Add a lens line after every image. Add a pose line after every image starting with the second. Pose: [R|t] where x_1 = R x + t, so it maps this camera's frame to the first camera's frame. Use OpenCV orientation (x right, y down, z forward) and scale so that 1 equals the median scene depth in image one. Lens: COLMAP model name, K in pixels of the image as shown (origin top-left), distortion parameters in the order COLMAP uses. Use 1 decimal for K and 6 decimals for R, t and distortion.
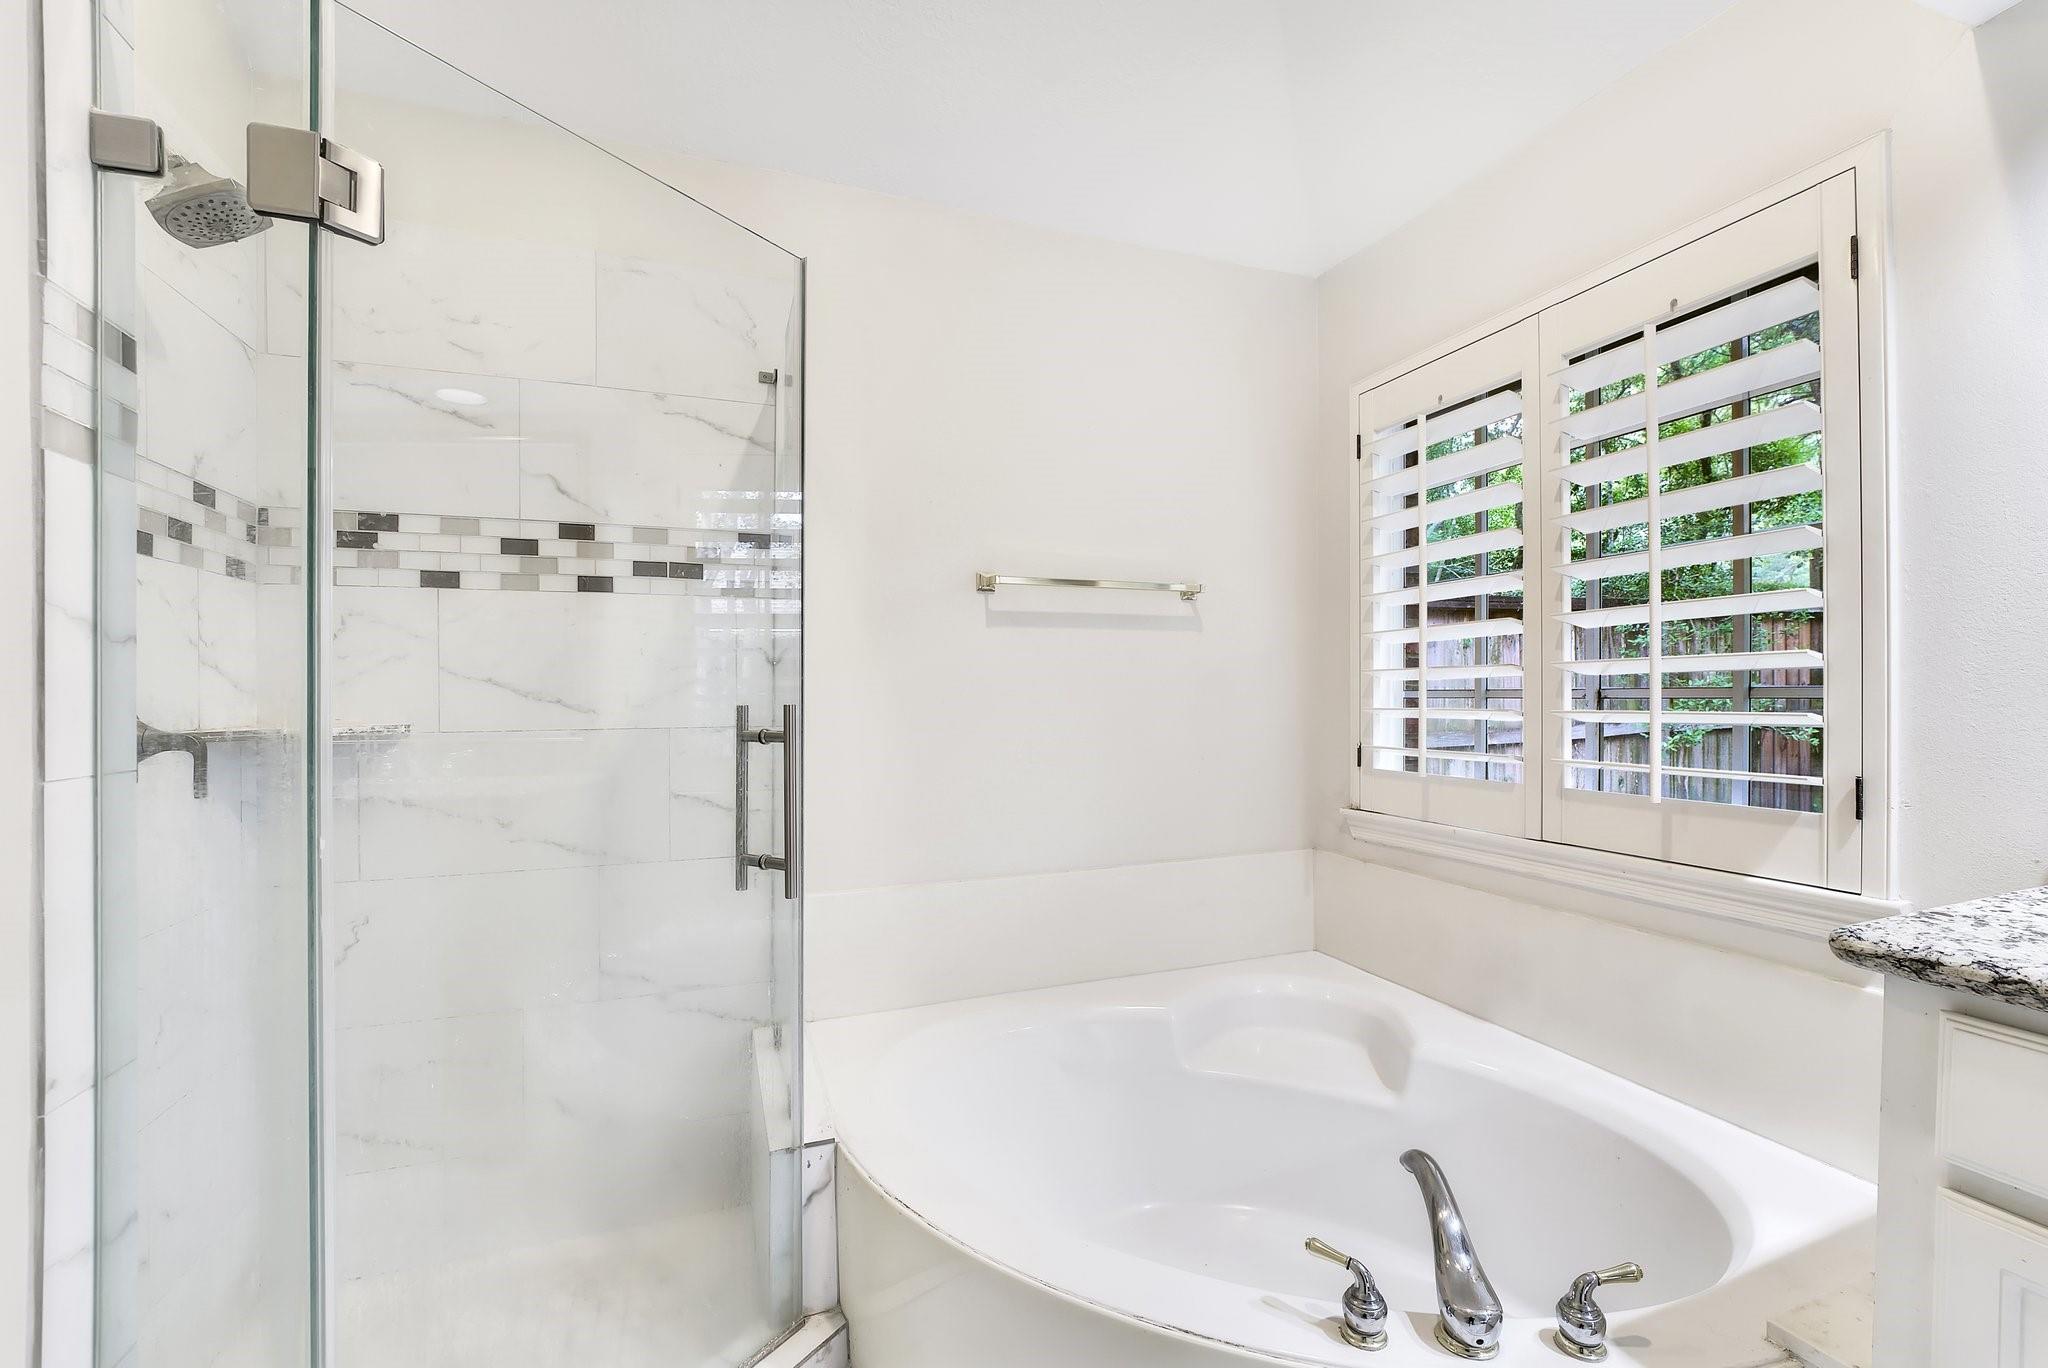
lens RADIAL K [[833.0, 0, 1015.0], [0, 833.0, 691.7], [0, 0, 1]] dist [-0.020207, 0.000110]
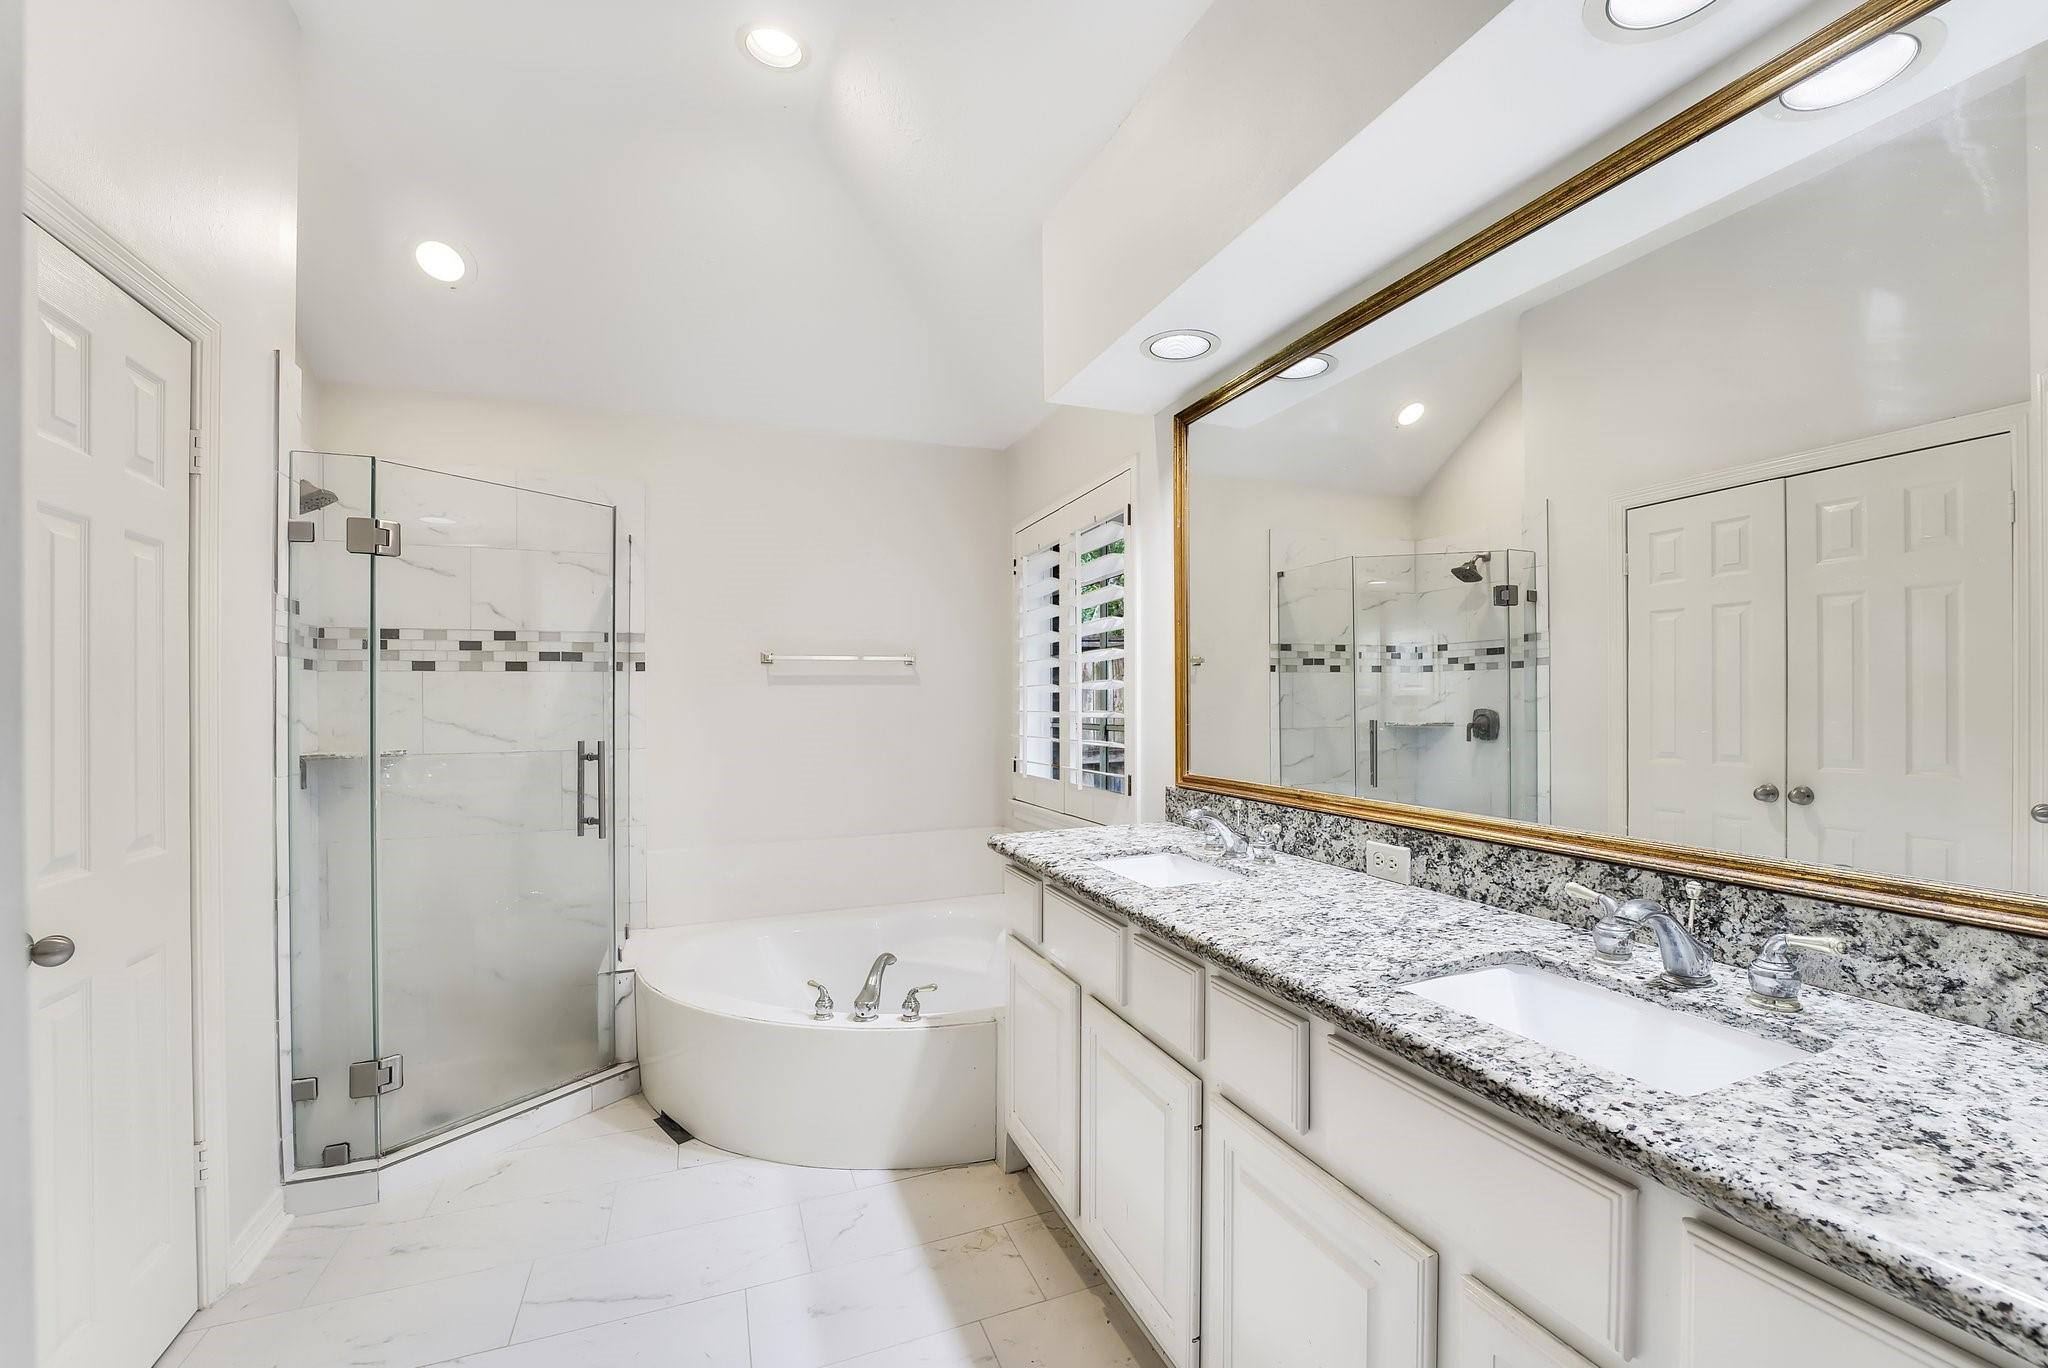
lens RADIAL K [[849.7, 0, 1025.0], [0, 849.7, 702.5], [0, 0, 1]] dist [-0.017618, 0.000367]
pose [[0.999920, -0.004294, 0.011889, 0.547412], [0.004295, 0.999991, -0.000009, -0.055305], [-0.011889, 0.000060, 0.999929, -0.788286]]
